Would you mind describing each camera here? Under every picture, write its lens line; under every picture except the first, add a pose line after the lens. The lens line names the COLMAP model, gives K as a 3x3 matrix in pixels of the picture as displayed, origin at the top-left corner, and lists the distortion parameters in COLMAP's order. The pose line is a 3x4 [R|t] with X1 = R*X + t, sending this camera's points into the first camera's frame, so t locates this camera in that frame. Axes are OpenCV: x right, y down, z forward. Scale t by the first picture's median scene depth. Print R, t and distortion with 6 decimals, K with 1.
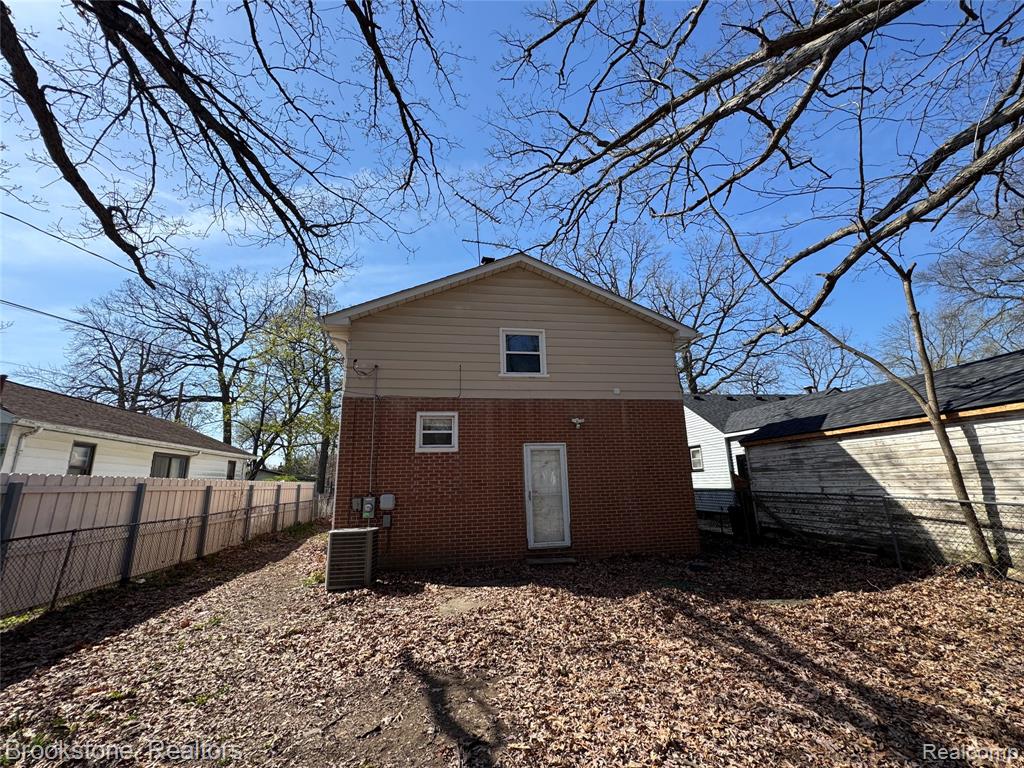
lens RADIAL K [[412.8, 0, 509.4], [0, 412.8, 385.3], [0, 0, 1]] dist [0.000008, -0.000318]
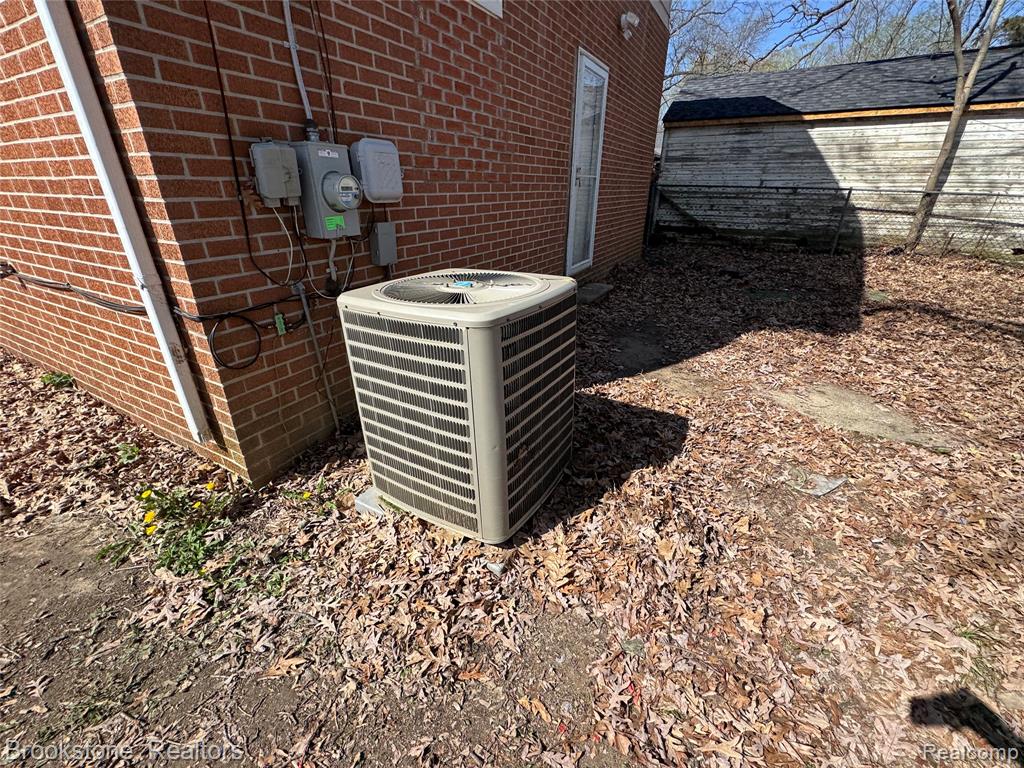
lens RADIAL K [[412.8, 0, 513.6], [0, 412.8, 380.2], [0, 0, 1]] dist [0.000008, -0.000318]
pose [[0.617035, -0.312105, 0.722398, -0.528450], [-0.203344, 0.823575, 0.529504, 0.269178], [-0.760210, -0.473618, 0.444710, 0.889817]]
